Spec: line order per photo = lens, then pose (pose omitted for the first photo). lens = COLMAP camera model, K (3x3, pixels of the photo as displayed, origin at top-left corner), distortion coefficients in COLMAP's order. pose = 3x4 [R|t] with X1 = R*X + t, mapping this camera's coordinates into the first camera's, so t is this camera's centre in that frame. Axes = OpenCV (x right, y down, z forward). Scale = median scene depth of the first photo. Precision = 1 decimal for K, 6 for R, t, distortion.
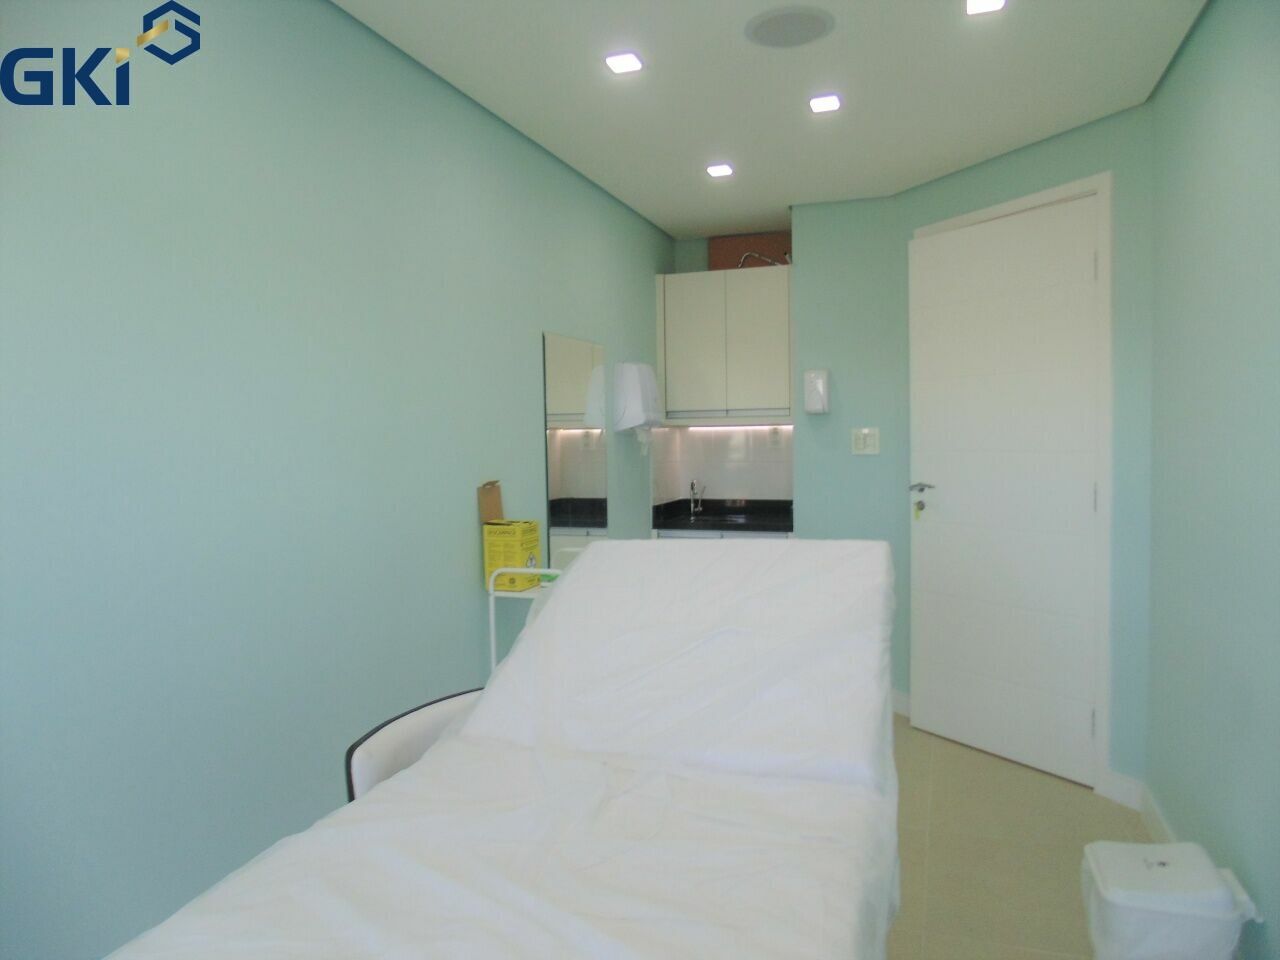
lens RADIAL K [[873.9, 0, 651.8], [0, 873.9, 474.5], [0, 0, 1]] dist [-0.000351, -0.003345]
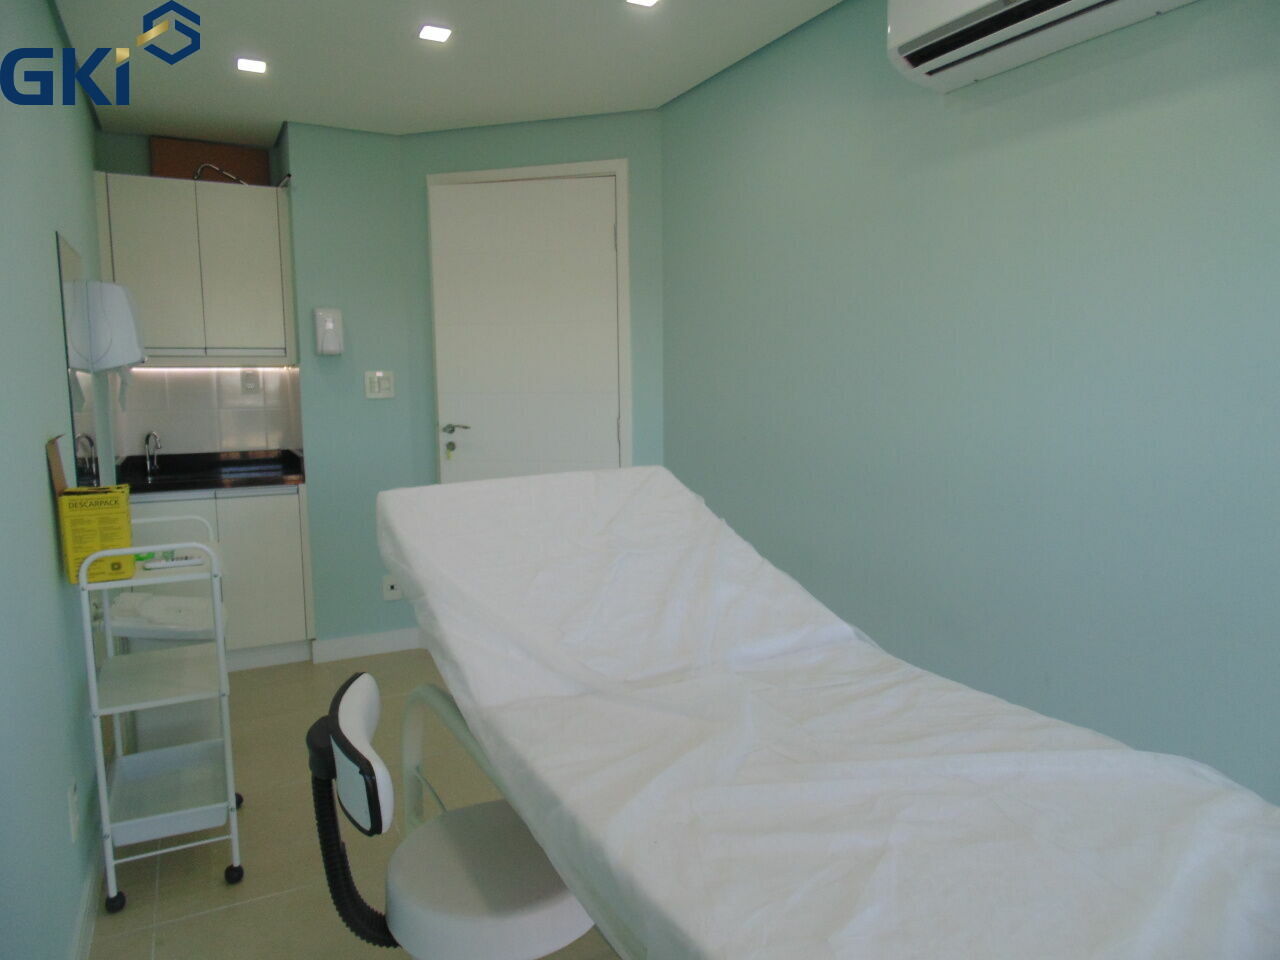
lens RADIAL K [[873.9, 0, 651.8], [0, 873.9, 474.5], [0, 0, 1]] dist [-0.000351, -0.003345]
pose [[0.675209, -0.072224, 0.734082, -0.277652], [0.030134, 0.997065, 0.070380, 0.002796], [-0.737010, -0.025400, 0.675404, 0.108592]]
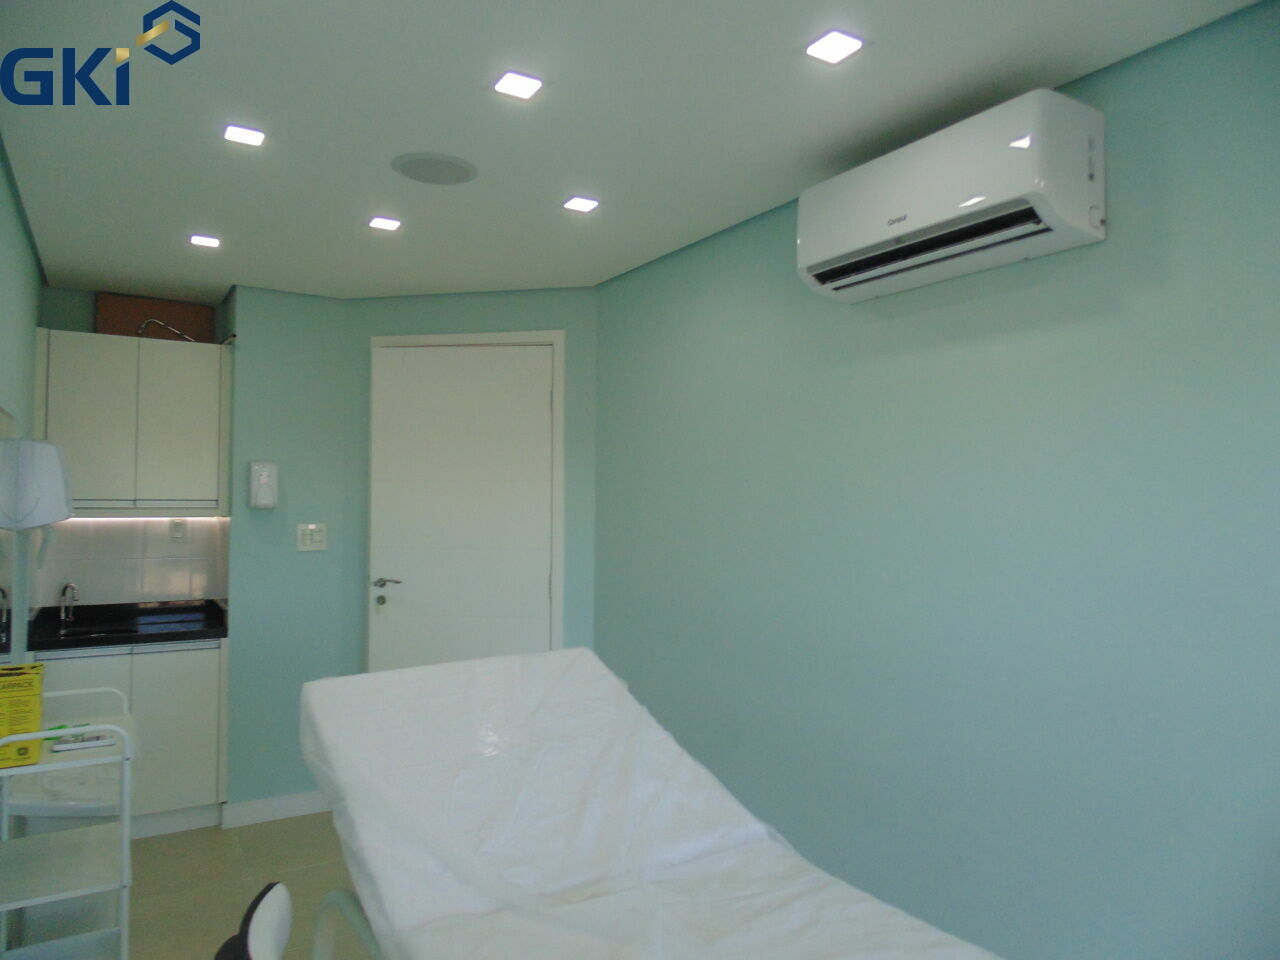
lens RADIAL K [[873.9, 0, 651.8], [0, 873.9, 474.5], [0, 0, 1]] dist [-0.000351, -0.003345]
pose [[0.621361, 0.041610, 0.782419, -0.291040], [0.016724, 0.997657, -0.066339, -0.036679], [-0.783346, 0.054305, 0.619209, 0.086371]]
